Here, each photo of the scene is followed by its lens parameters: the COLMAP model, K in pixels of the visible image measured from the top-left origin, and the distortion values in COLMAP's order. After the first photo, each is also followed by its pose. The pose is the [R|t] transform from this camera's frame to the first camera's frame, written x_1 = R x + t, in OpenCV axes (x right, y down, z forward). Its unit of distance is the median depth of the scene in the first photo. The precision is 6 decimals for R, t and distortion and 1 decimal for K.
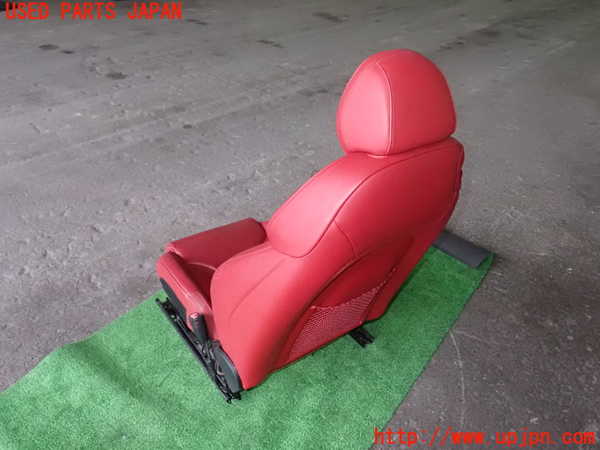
lens RADIAL K [[494.8, 0, 299.2], [0, 494.8, 224.1], [0, 0, 1]] dist [-0.001195, 0.002949]
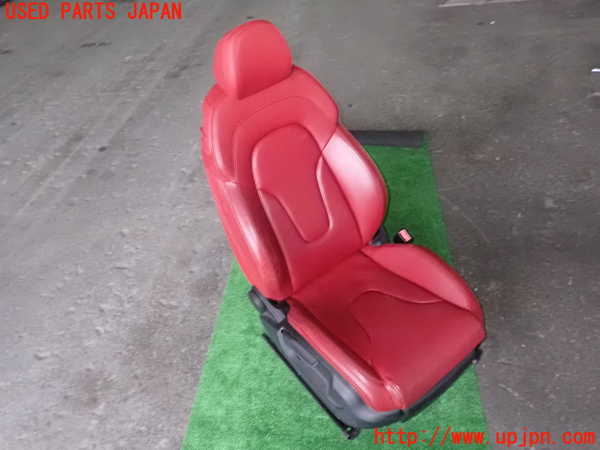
lens RADIAL K [[439.9, 0, 299.4], [0, 439.9, 226.7], [0, 0, 1]] dist [0.001141, -0.004246]
pose [[0.832490, -0.483732, 0.270118, -0.259925], [0.440807, 0.873645, 0.205994, -0.079220], [-0.335633, -0.052418, 0.940533, -0.012889]]
